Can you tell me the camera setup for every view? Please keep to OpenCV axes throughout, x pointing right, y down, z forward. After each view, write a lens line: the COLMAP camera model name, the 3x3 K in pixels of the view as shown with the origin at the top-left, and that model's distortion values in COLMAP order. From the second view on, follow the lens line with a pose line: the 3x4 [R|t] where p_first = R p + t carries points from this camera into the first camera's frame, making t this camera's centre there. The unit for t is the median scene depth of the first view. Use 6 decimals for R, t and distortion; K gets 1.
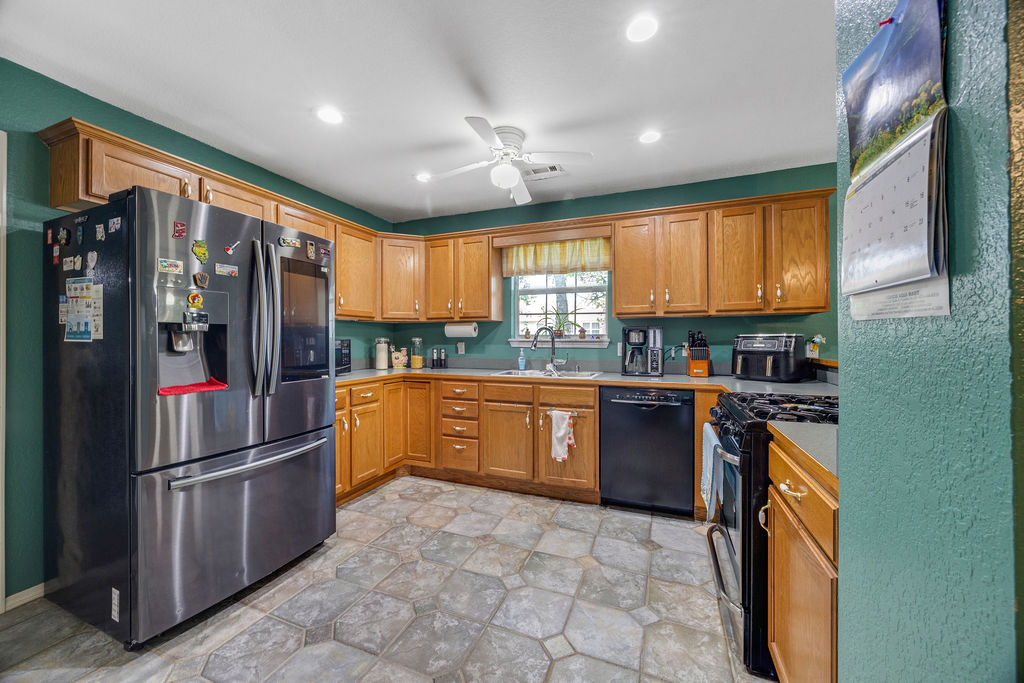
lens RADIAL K [[387.5, 0, 513.0], [0, 387.5, 345.1], [0, 0, 1]] dist [-0.003306, 0.000254]
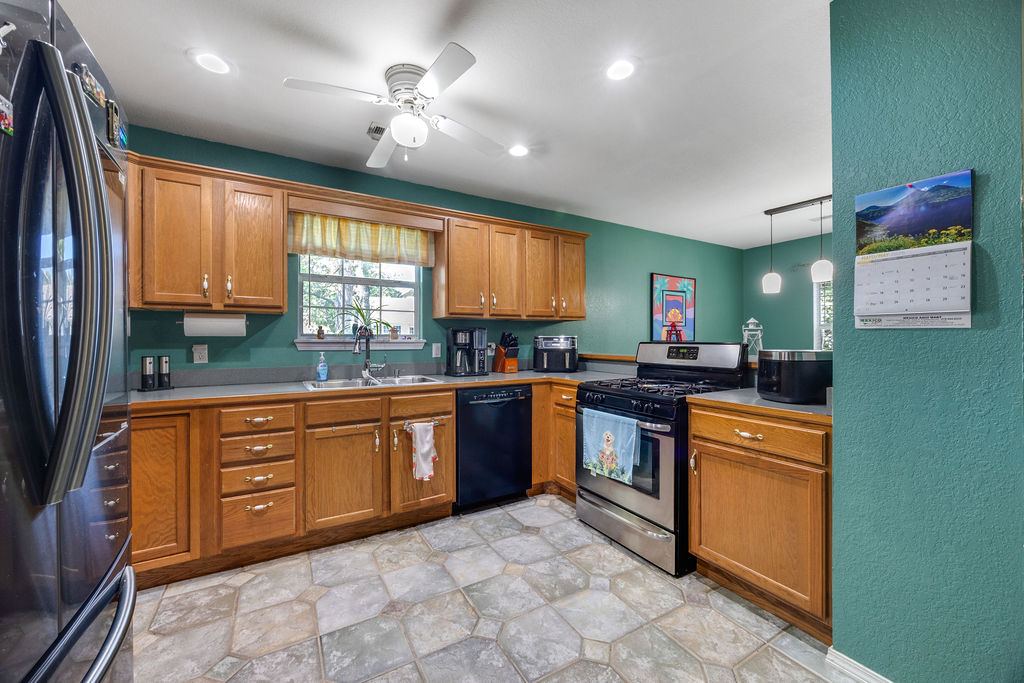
lens RADIAL K [[387.5, 0, 513.0], [0, 387.5, 345.1], [0, 0, 1]] dist [-0.003306, 0.000254]
pose [[0.618098, -0.008717, 0.786052, -0.403107], [0.013710, 0.999906, 0.000307, 0.000012], [-0.785981, 0.010587, 0.618160, 0.285169]]
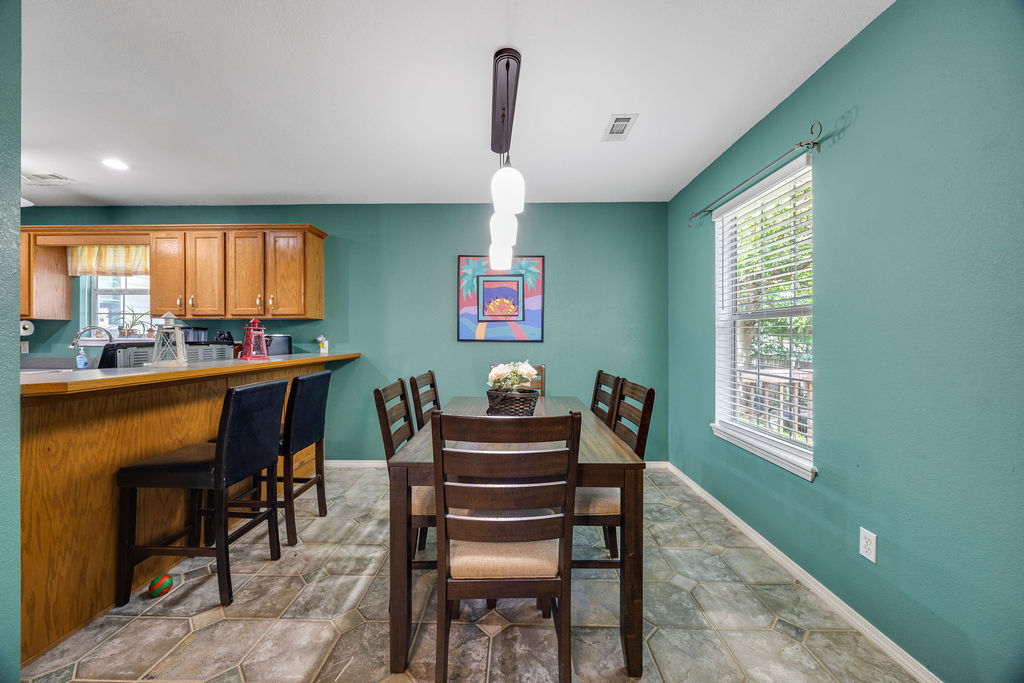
lens RADIAL K [[383.6, 0, 512.7], [0, 383.6, 348.2], [0, 0, 1]] dist [-0.003911, -0.000063]
pose [[0.935640, -0.003698, 0.352936, 0.853107], [0.002507, 0.999990, 0.003832, 0.011456], [-0.352947, -0.002700, 0.935639, -0.389957]]
